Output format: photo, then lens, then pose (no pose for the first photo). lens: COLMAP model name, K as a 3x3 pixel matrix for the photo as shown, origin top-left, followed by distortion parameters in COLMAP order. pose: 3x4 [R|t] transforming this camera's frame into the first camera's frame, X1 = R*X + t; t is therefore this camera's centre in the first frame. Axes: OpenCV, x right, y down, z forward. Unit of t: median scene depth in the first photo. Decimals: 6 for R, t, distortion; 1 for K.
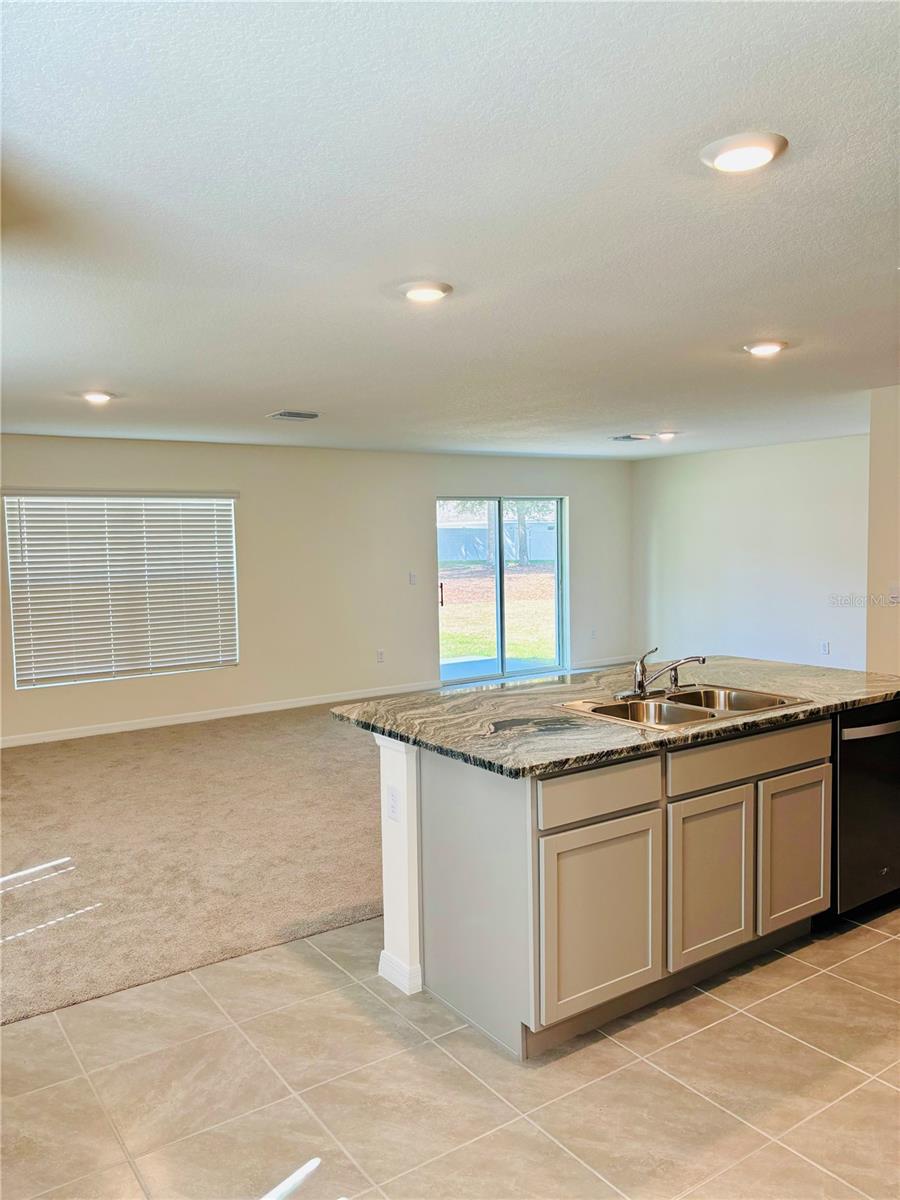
lens RADIAL K [[907.8, 0, 439.7], [0, 907.8, 607.0], [0, 0, 1]] dist [0.042325, -0.046111]
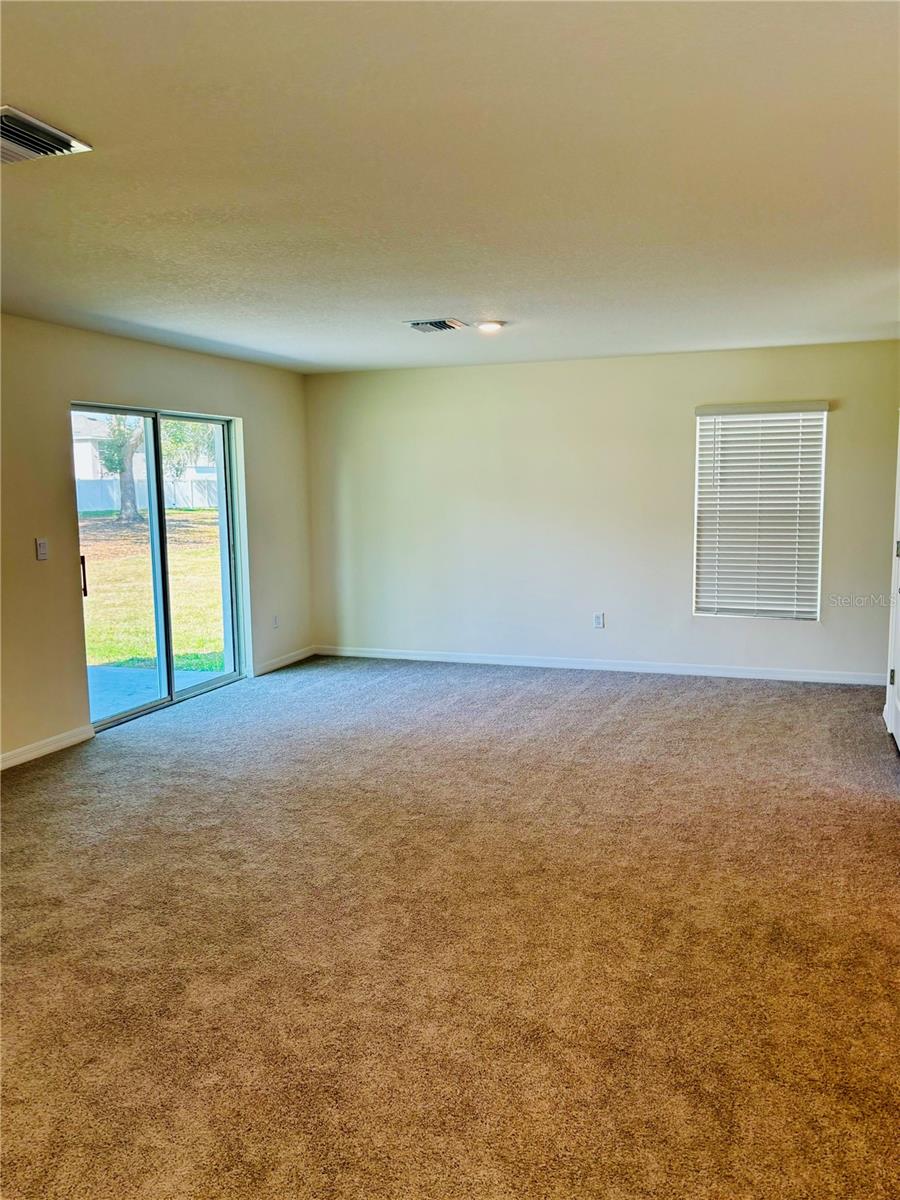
lens RADIAL K [[954.3, 0, 456.7], [0, 954.3, 607.7], [0, 0, 1]] dist [0.047321, -0.056807]
pose [[0.806444, -0.066675, 0.587539, -0.342741], [0.040475, 0.997516, 0.057646, -0.038952], [-0.589924, -0.022707, 0.807140, 0.751696]]
